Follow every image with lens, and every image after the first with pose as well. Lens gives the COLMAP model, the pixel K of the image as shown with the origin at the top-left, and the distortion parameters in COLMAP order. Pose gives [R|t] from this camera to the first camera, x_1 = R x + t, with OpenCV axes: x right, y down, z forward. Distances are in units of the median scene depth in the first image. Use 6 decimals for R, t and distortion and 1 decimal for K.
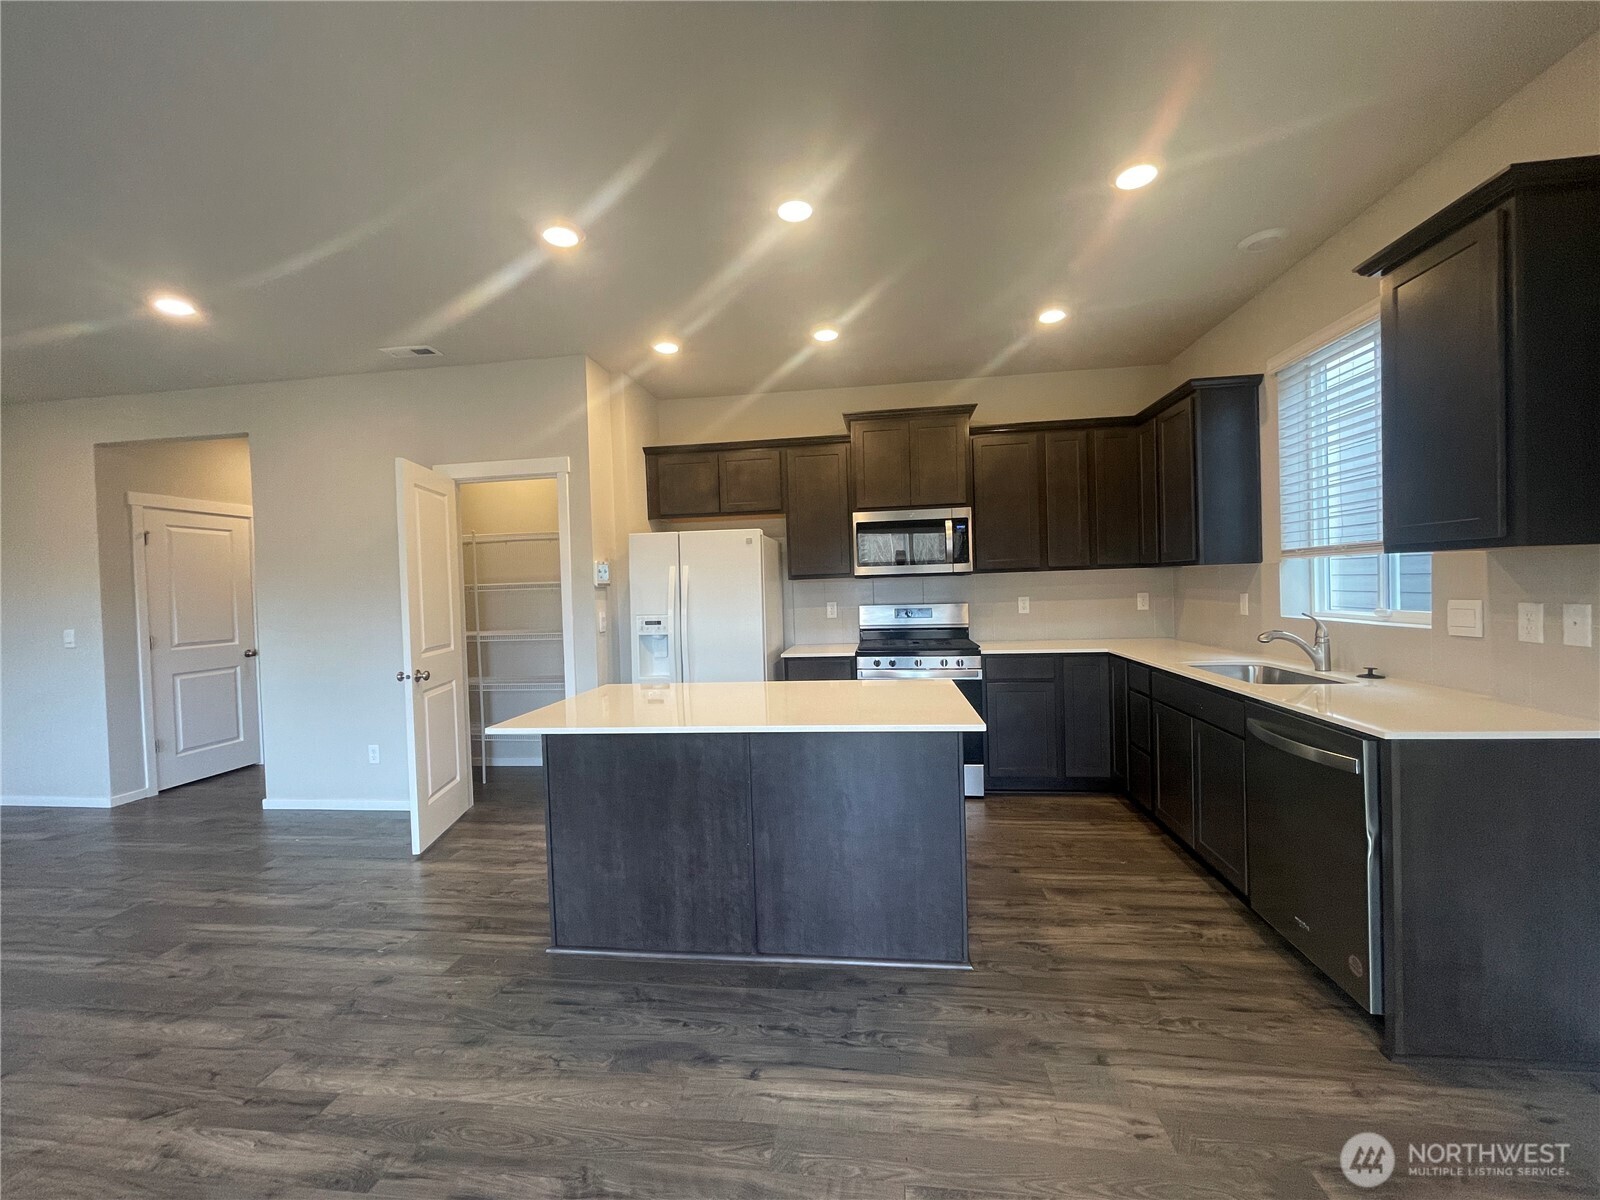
lens RADIAL K [[647.9, 0, 802.0], [0, 647.9, 601.0], [0, 0, 1]] dist [-0.001200, 0.000264]
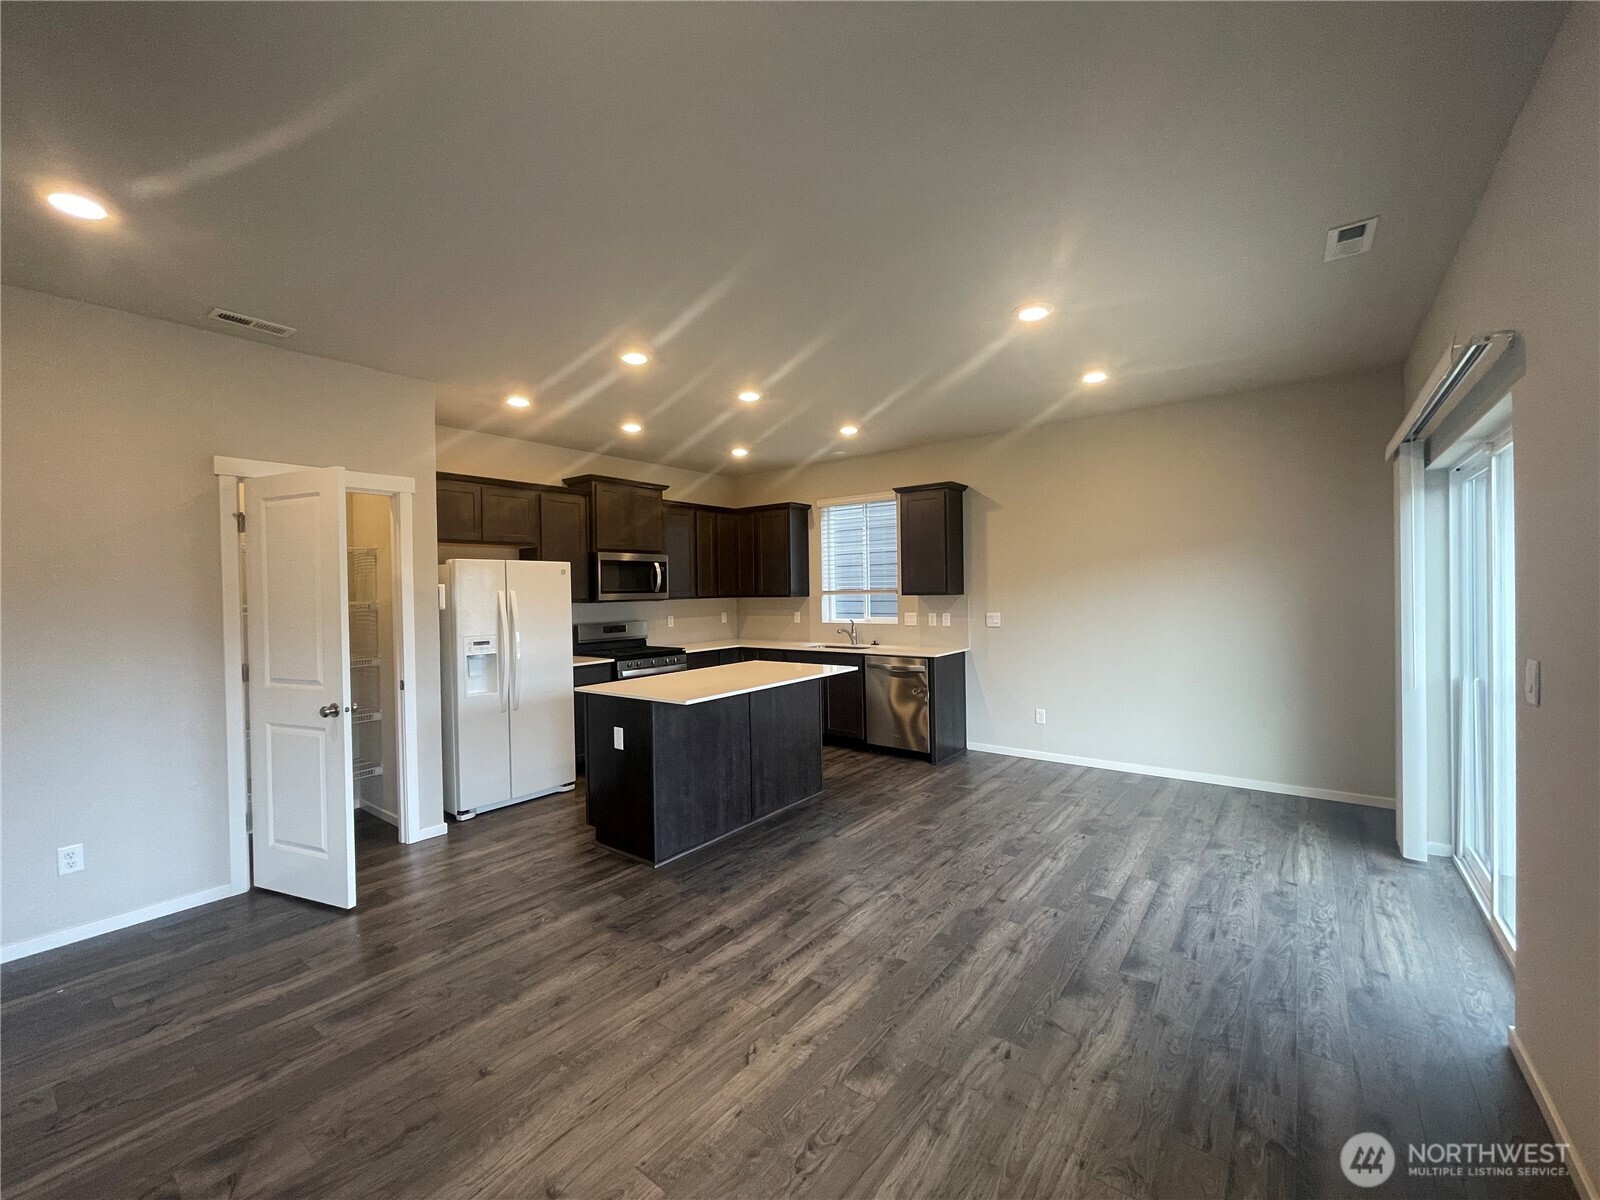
lens RADIAL K [[647.9, 0, 801.4], [0, 647.9, 596.9], [0, 0, 1]] dist [-0.001200, 0.000264]
pose [[0.505139, 0.014868, 0.862910, -1.451220], [0.024224, 0.999213, -0.031396, 0.007307], [-0.862698, 0.036763, 0.504382, -0.004378]]
